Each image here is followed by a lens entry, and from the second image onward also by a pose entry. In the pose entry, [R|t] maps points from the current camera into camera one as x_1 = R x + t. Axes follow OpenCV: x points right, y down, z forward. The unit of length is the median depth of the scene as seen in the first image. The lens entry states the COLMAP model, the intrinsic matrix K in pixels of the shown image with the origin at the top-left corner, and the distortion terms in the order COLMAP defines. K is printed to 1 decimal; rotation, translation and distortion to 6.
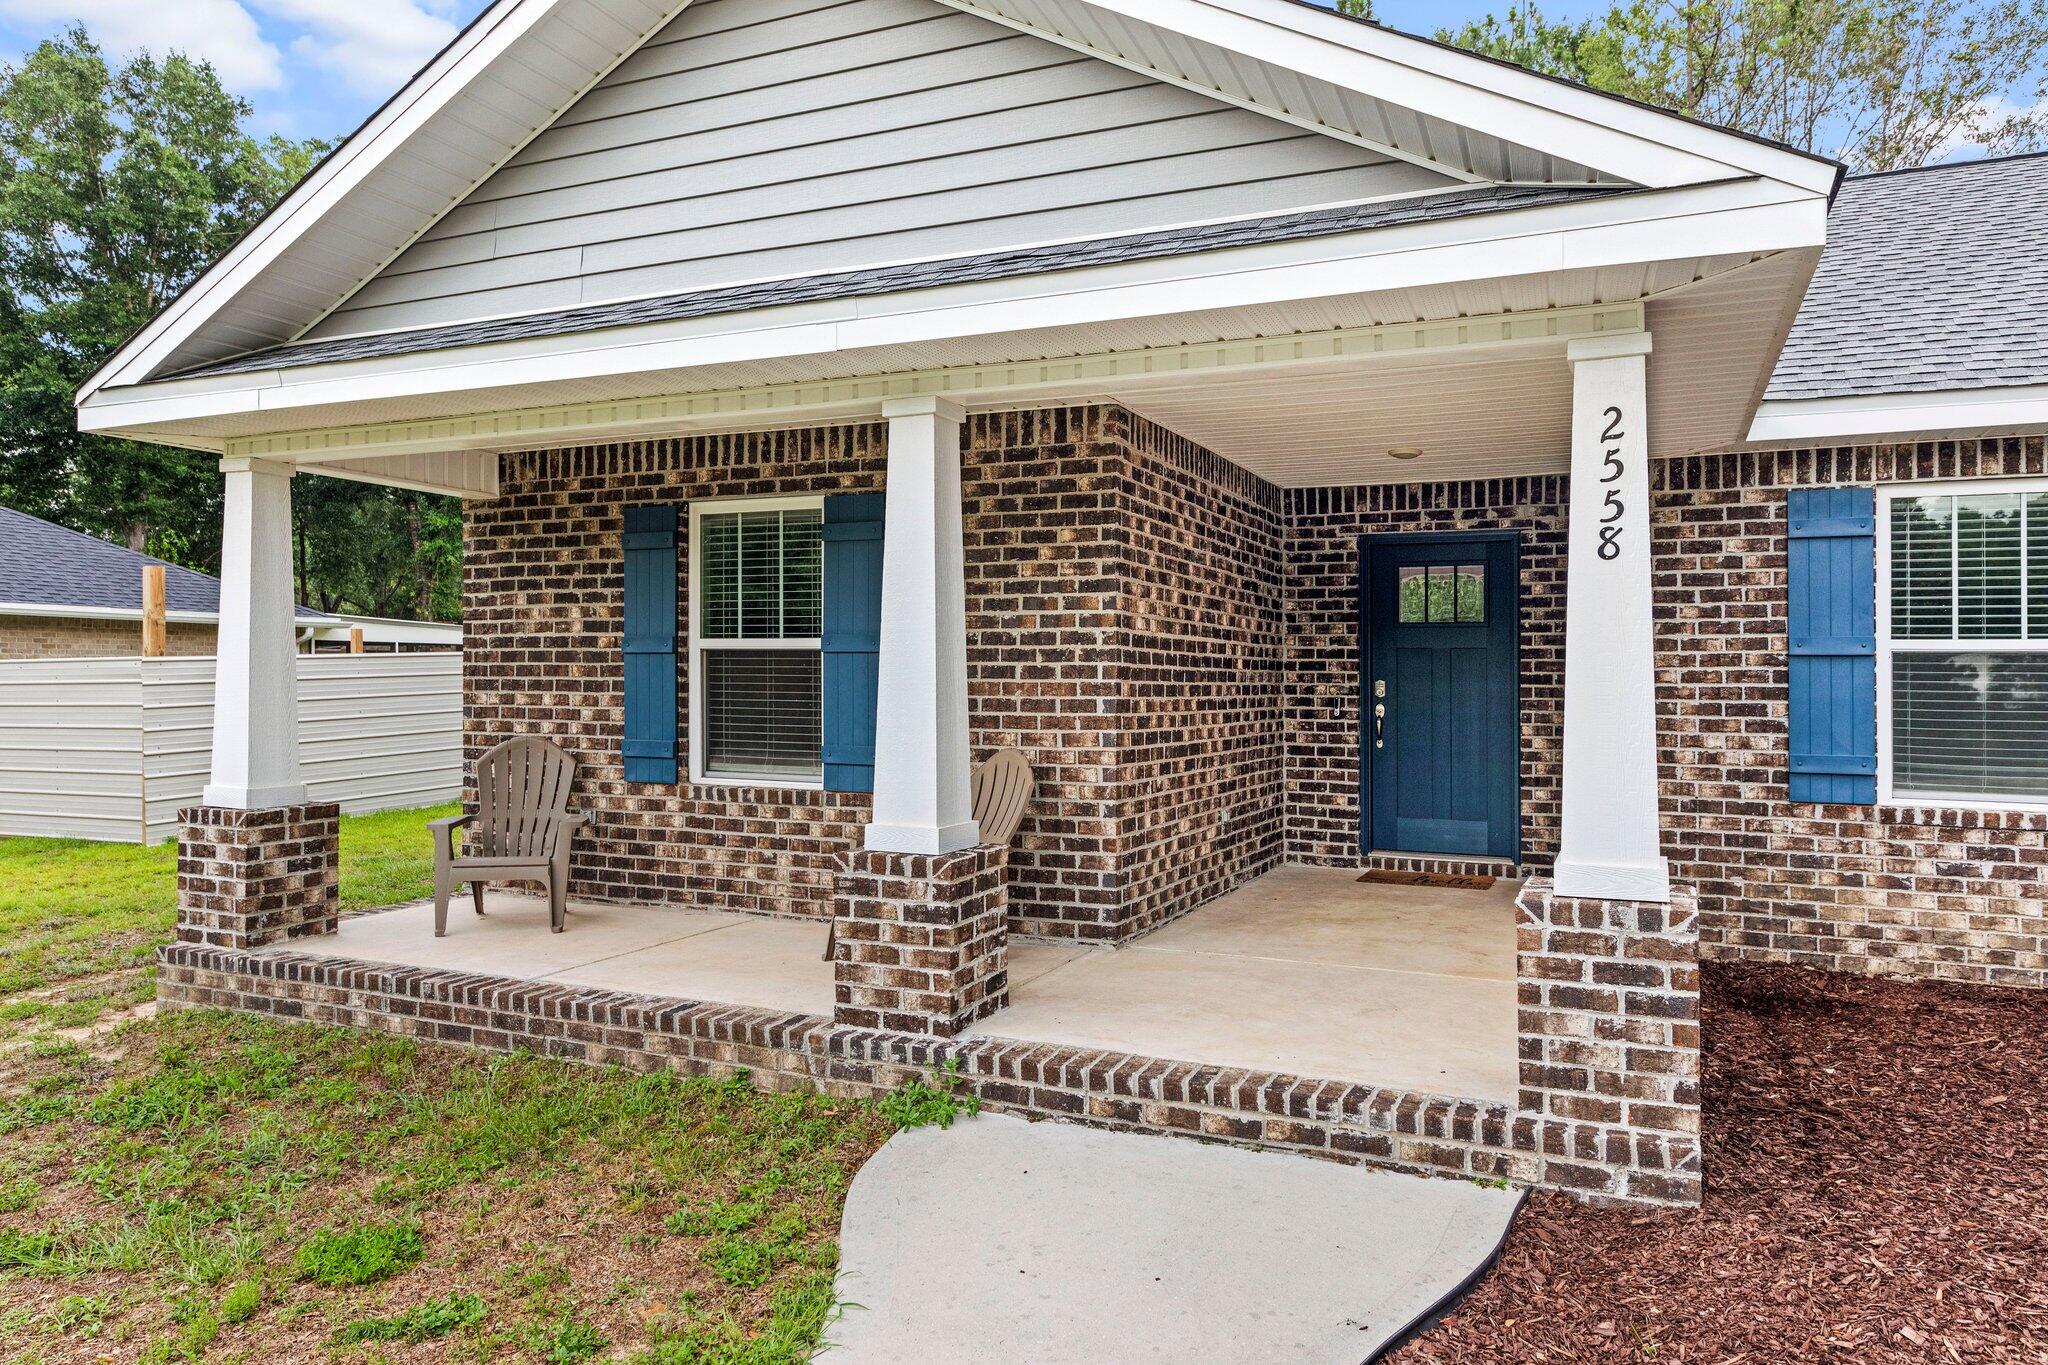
lens RADIAL K [[1382.1, 0, 1067.9], [0, 1382.1, 640.7], [0, 0, 1]] dist [0.003189, 0.001485]
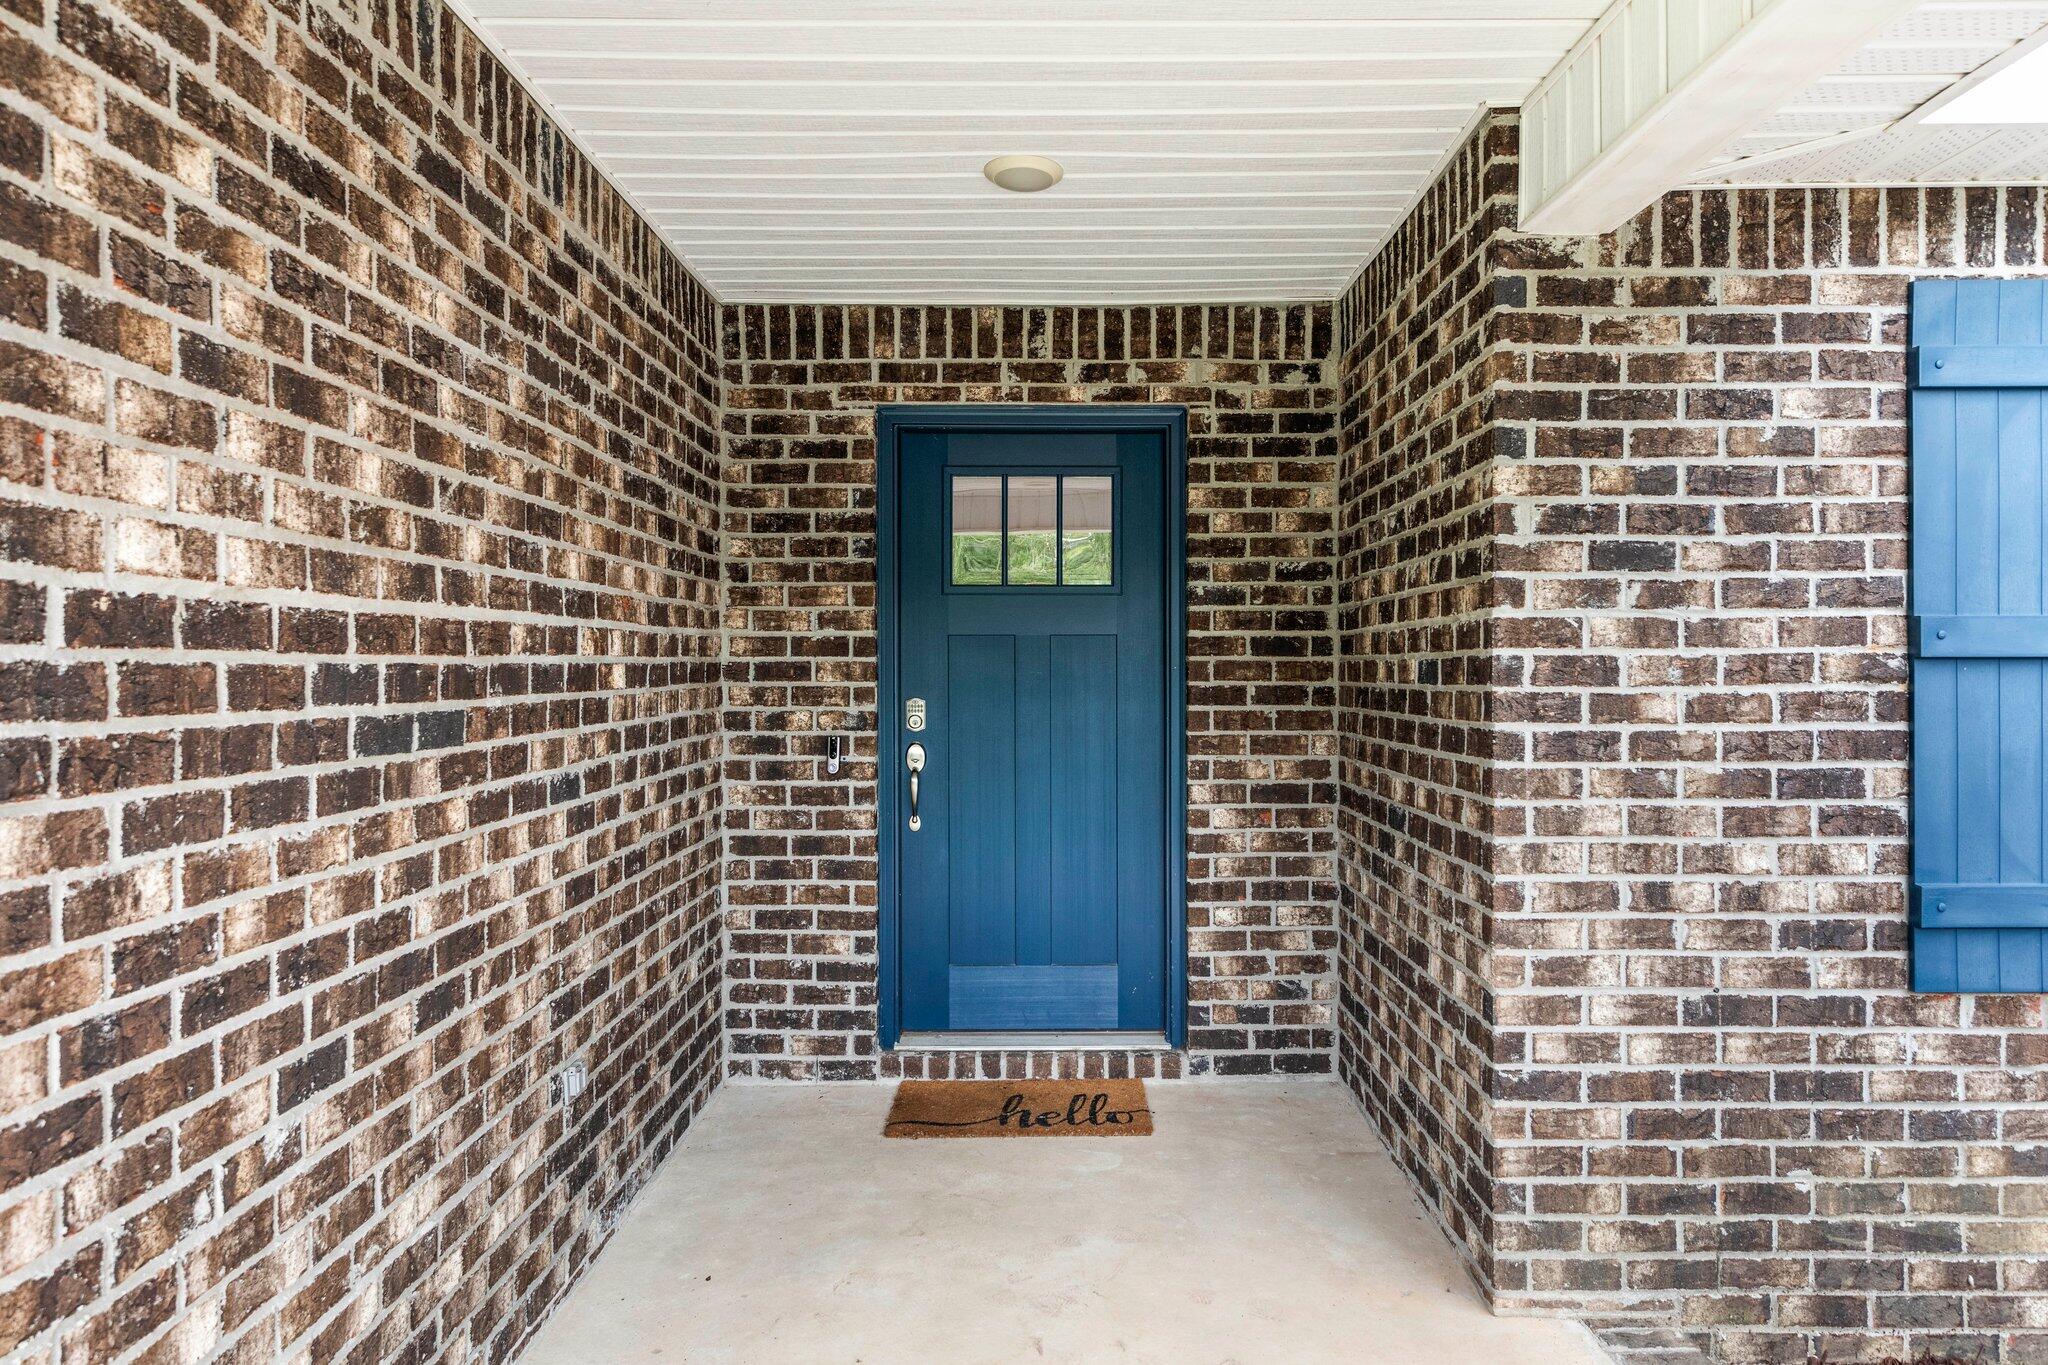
lens RADIAL K [[1382.1, 0, 1067.9], [0, 1382.1, 640.7], [0, 0, 1]] dist [0.003189, 0.001485]
pose [[0.916807, -0.002776, 0.399320, 0.089245], [-0.003569, 0.999879, 0.015144, -0.000350], [-0.399314, -0.015310, 0.916687, 0.614475]]
